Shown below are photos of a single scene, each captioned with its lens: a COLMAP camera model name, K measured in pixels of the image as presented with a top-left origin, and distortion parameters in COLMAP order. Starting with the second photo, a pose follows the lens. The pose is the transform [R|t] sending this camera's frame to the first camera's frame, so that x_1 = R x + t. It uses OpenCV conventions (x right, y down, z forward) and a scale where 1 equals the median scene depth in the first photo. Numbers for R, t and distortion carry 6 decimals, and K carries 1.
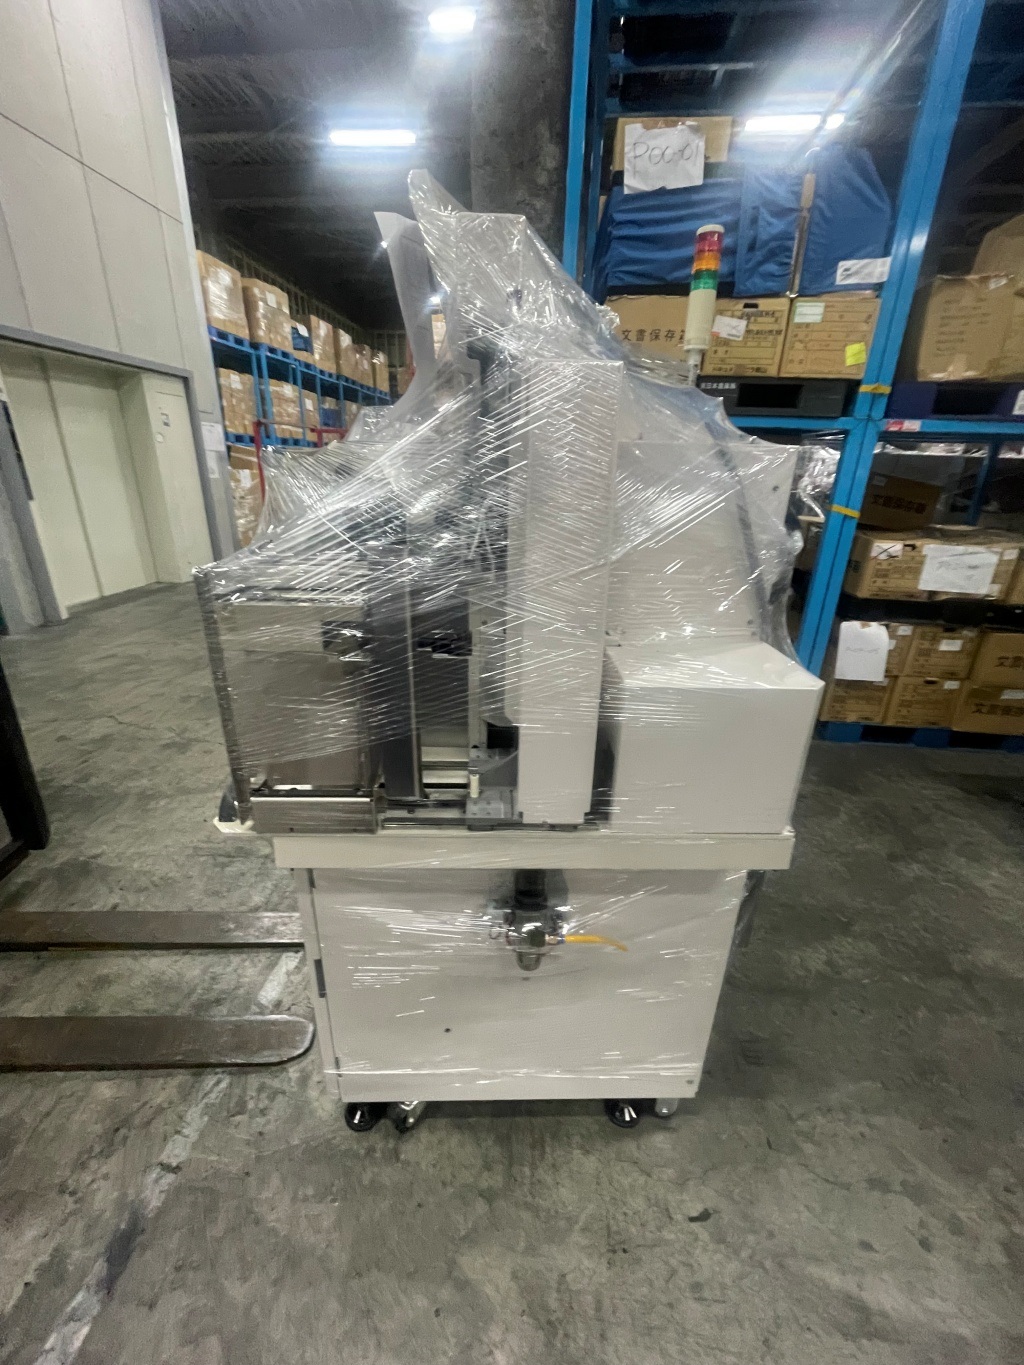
lens RADIAL K [[549.7, 0, 511.1], [0, 549.7, 683.2], [0, 0, 1]] dist [0.000314, -0.000058]
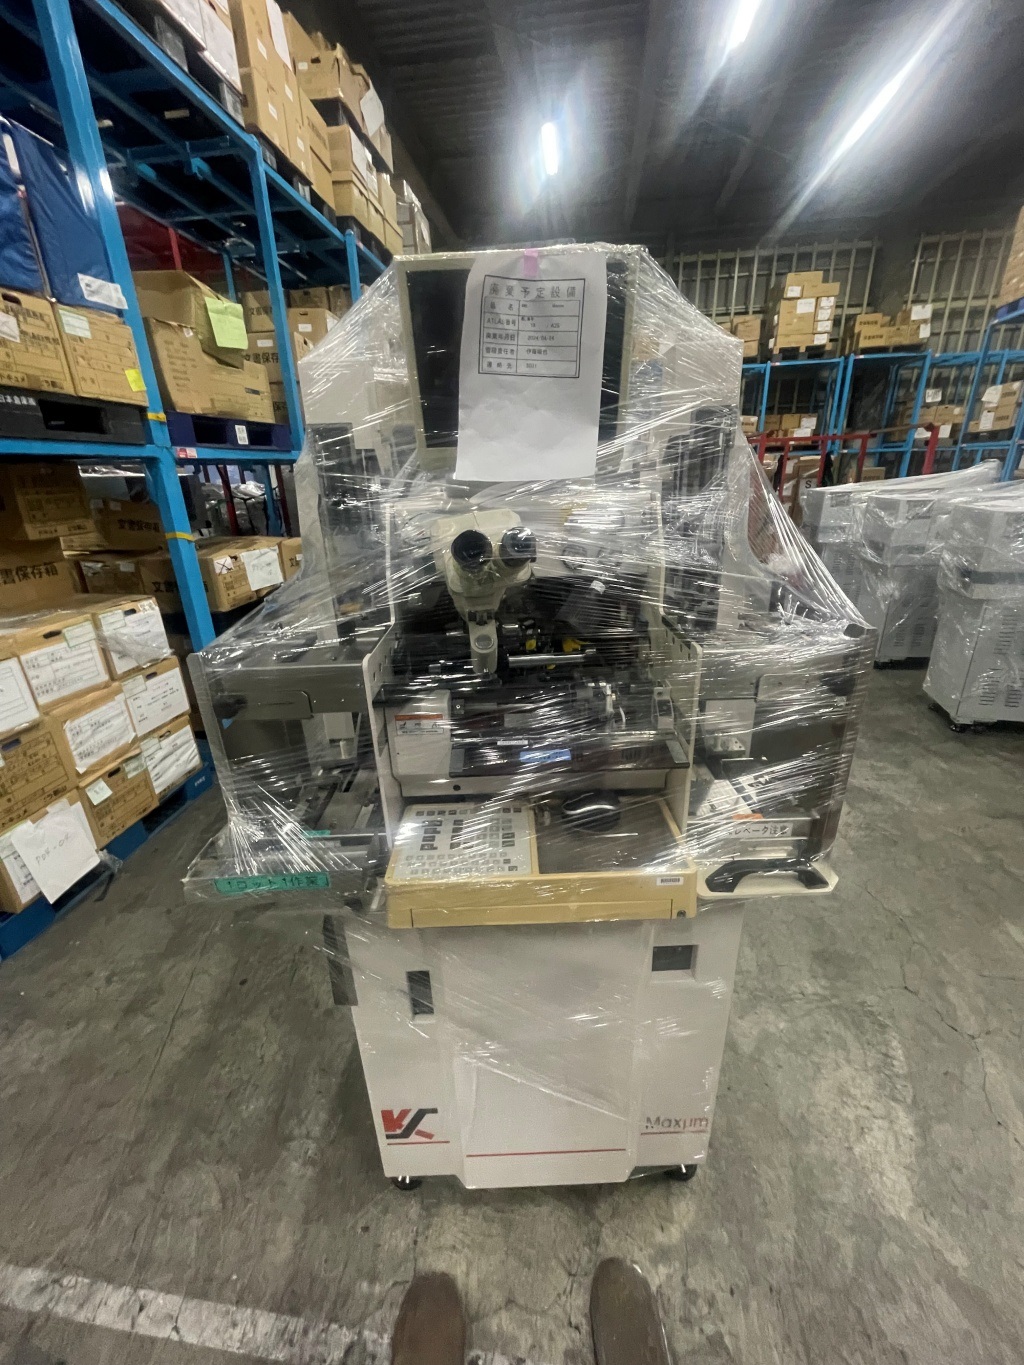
lens RADIAL K [[549.7, 0, 518.9], [0, 549.7, 677.9], [0, 0, 1]] dist [0.000314, -0.000058]
pose [[0.017237, -0.381429, 0.924237, -0.440088], [0.394678, 0.851906, 0.344218, -0.216387], [-0.918658, 0.358842, 0.165226, 0.402442]]
